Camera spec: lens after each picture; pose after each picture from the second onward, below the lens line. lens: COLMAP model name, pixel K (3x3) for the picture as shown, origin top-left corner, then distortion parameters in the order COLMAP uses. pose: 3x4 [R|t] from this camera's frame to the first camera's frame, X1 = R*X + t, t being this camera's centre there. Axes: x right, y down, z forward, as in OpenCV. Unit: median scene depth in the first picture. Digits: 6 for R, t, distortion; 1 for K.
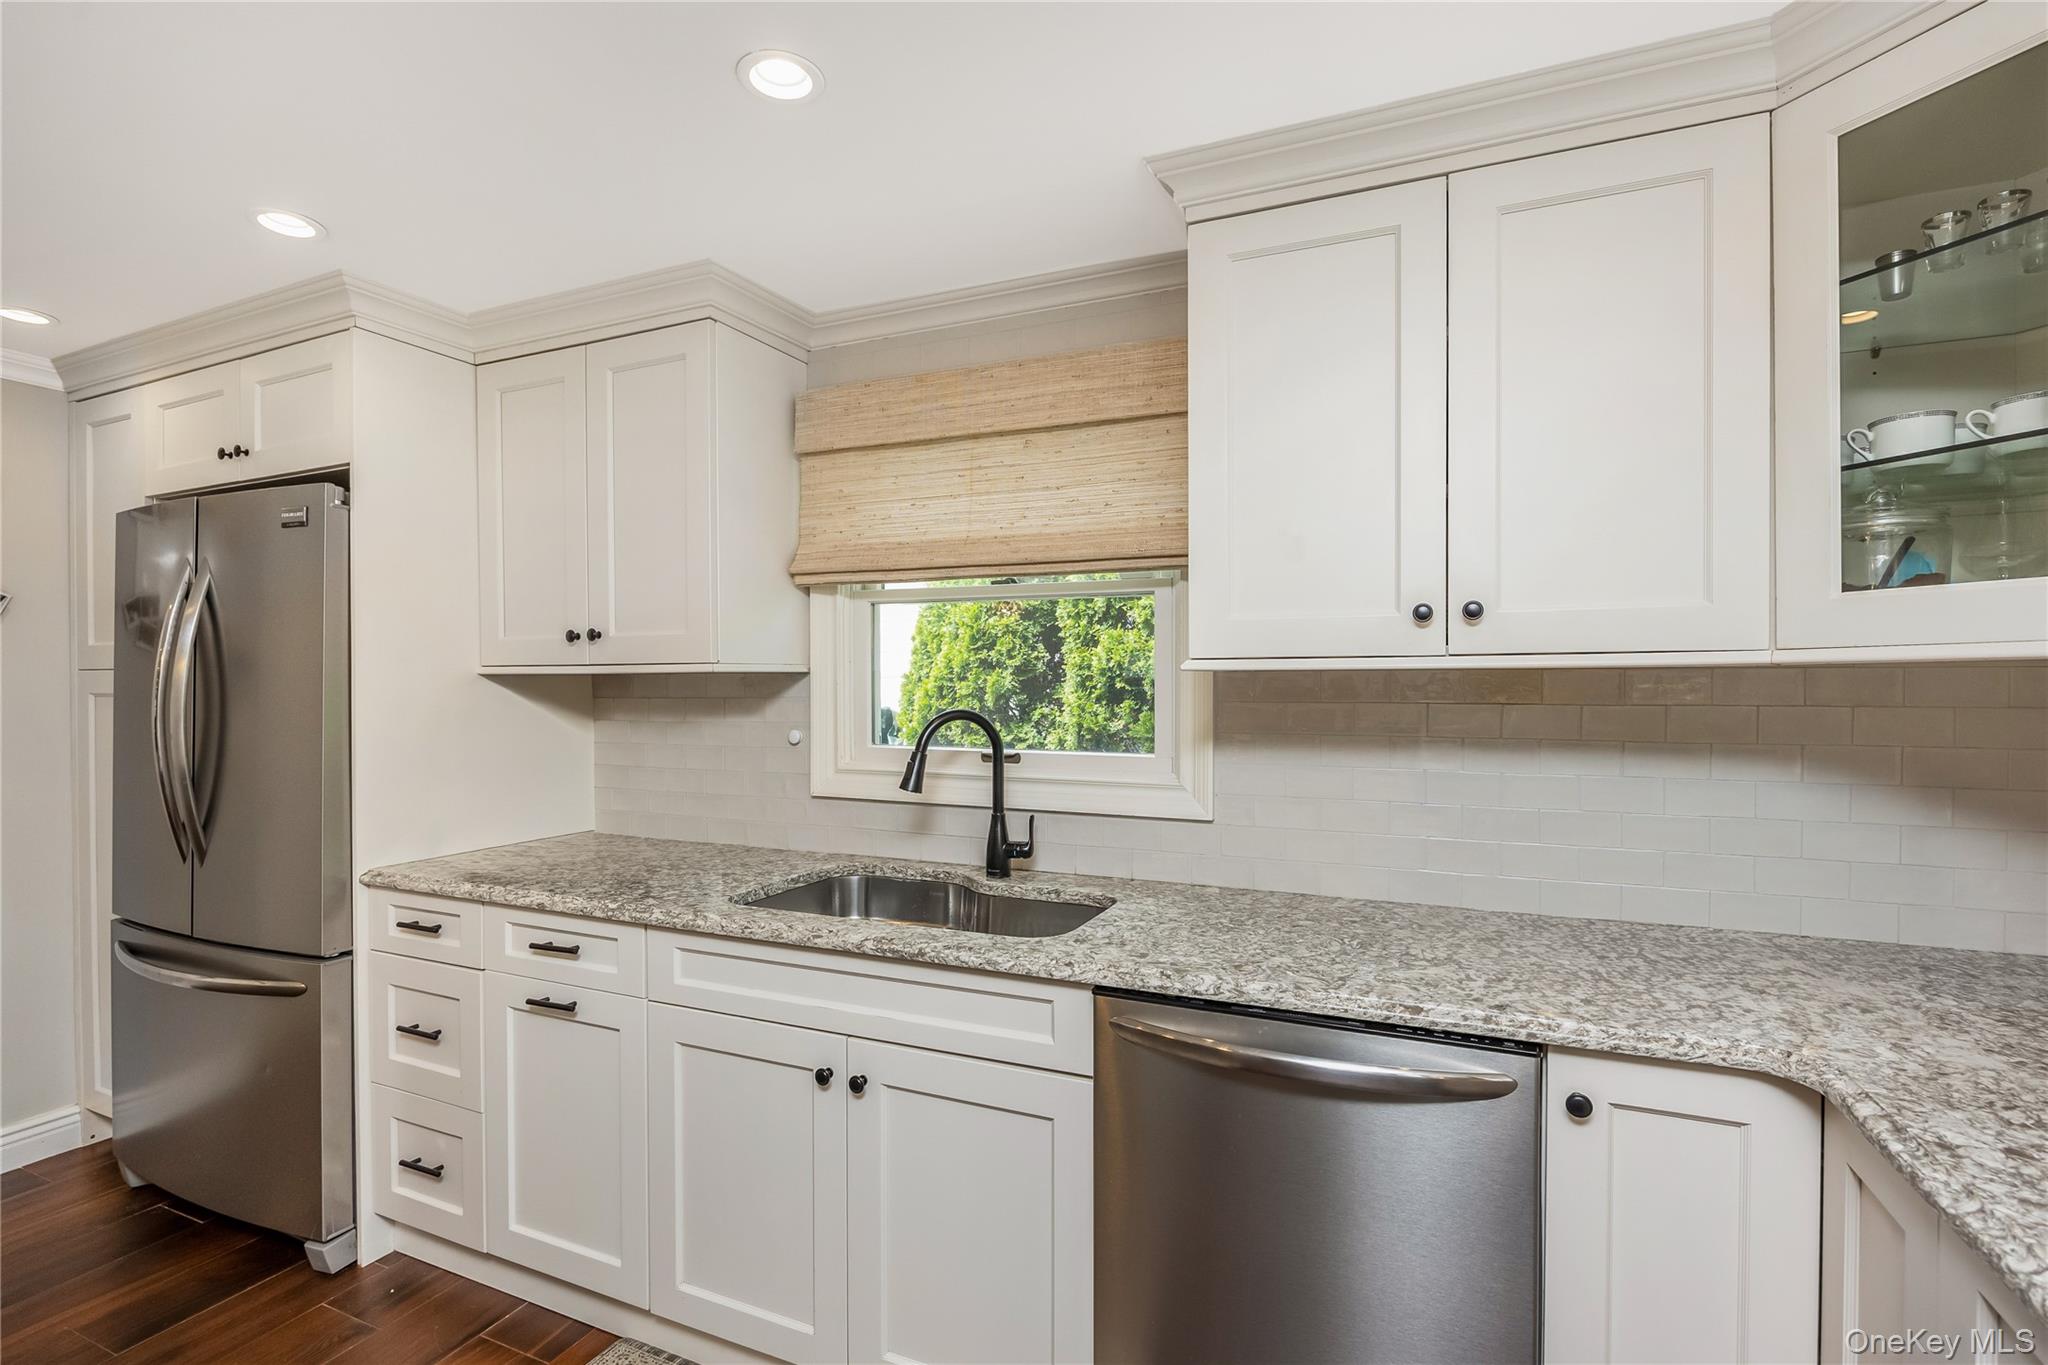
lens RADIAL K [[967.0, 0, 1028.3], [0, 967.0, 685.1], [0, 0, 1]] dist [-0.003118, -0.000277]
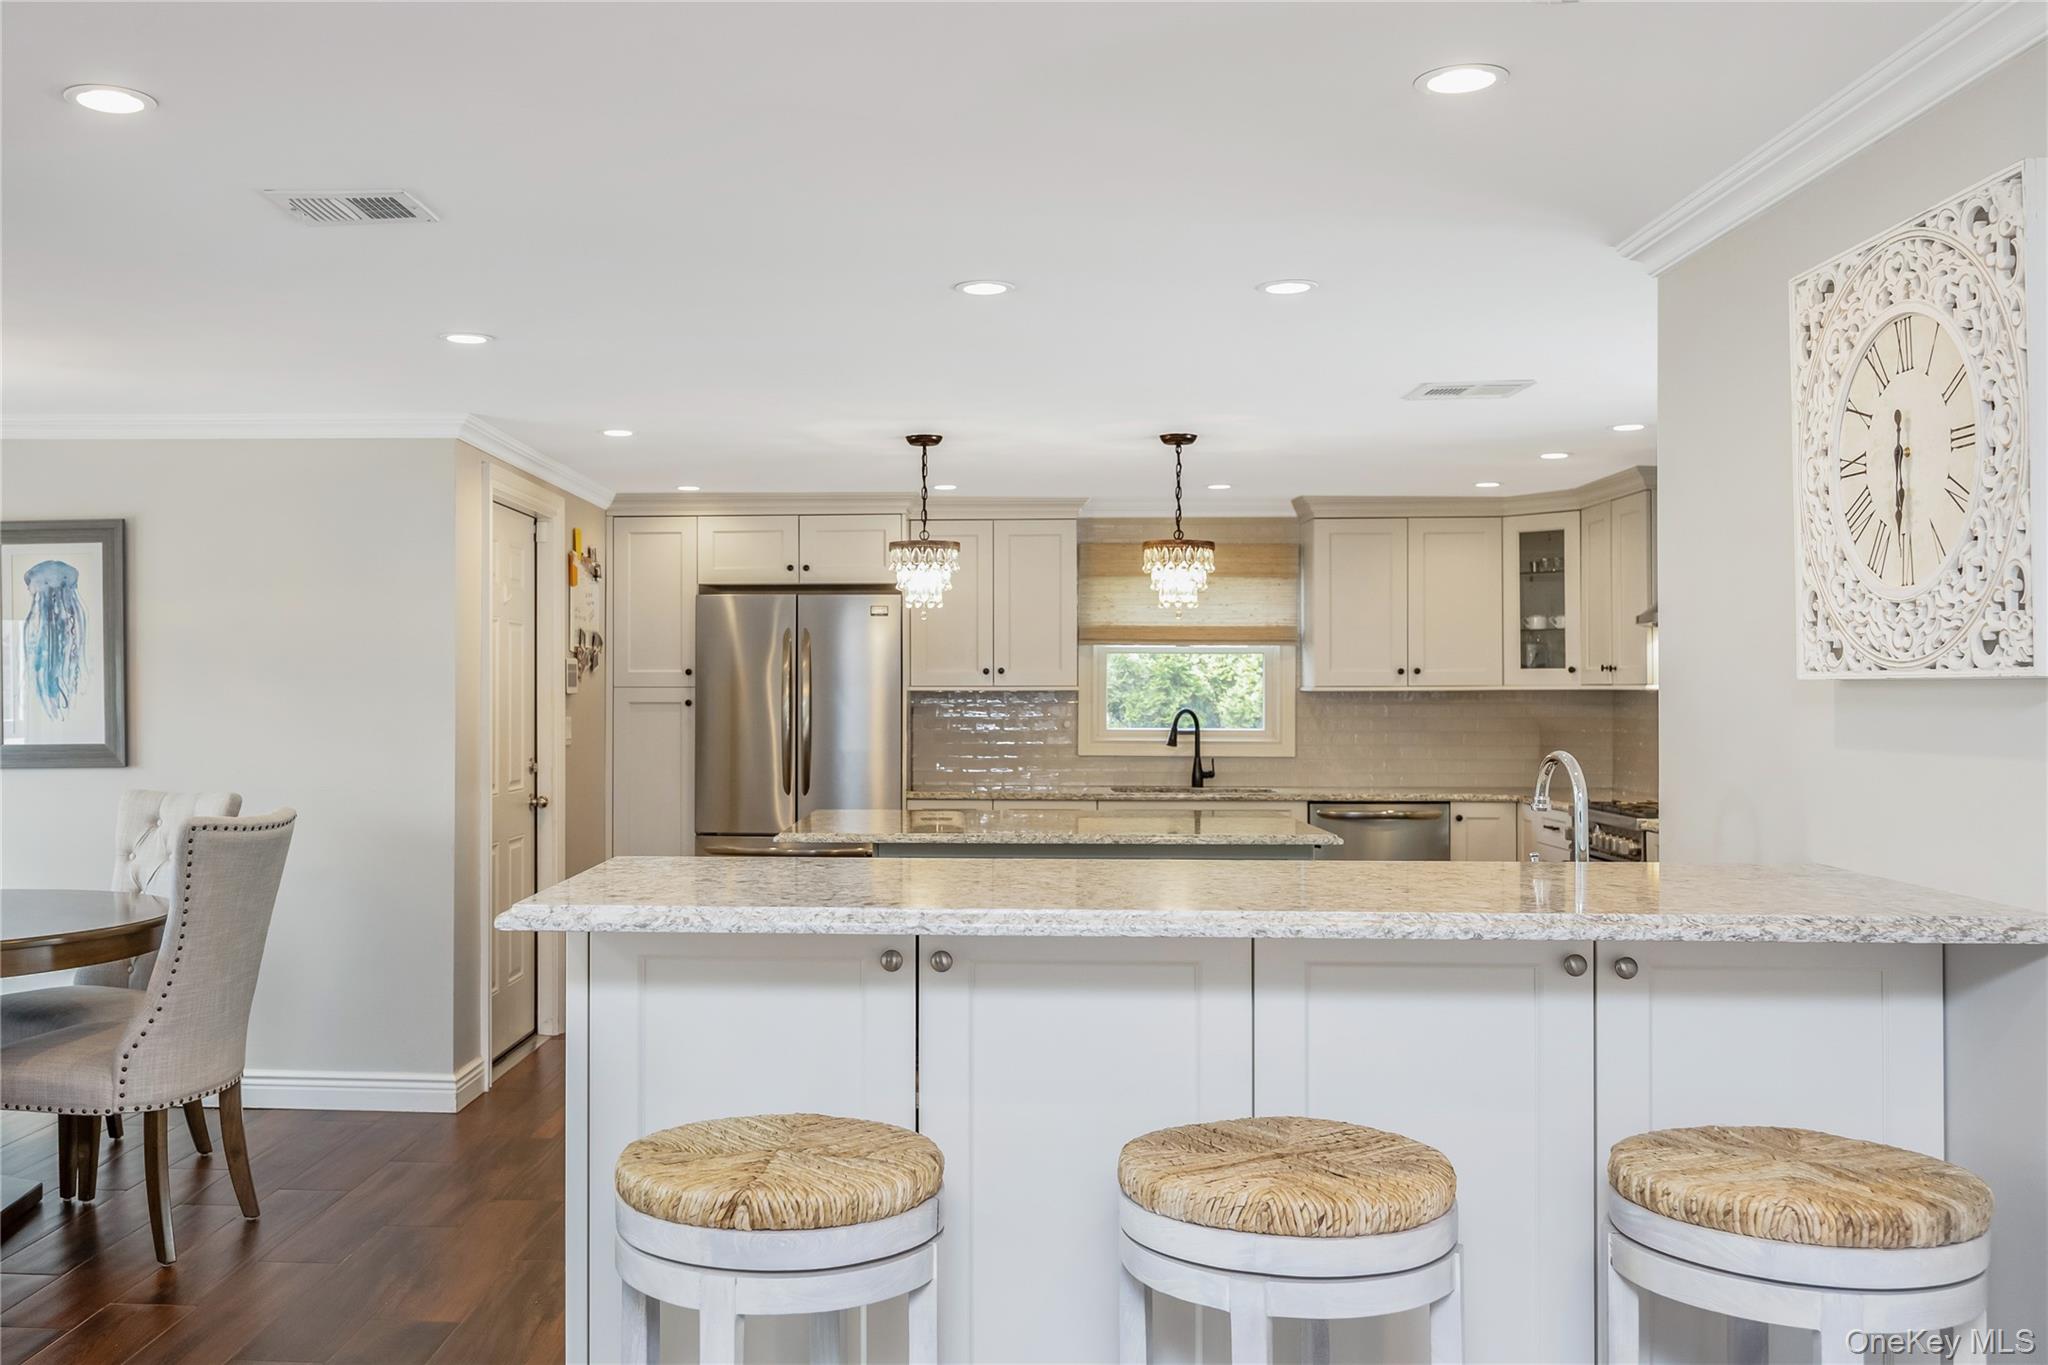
lens RADIAL K [[1629.8, 0, 1020.0], [0, 1629.8, 682.5], [0, 0, 1]] dist [0.006884, 0.000696]
pose [[0.924099, 0.014974, 0.381859, -2.416065], [-0.005674, 0.999660, -0.025469, 0.085049], [-0.382110, 0.021369, 0.923870, -2.947242]]
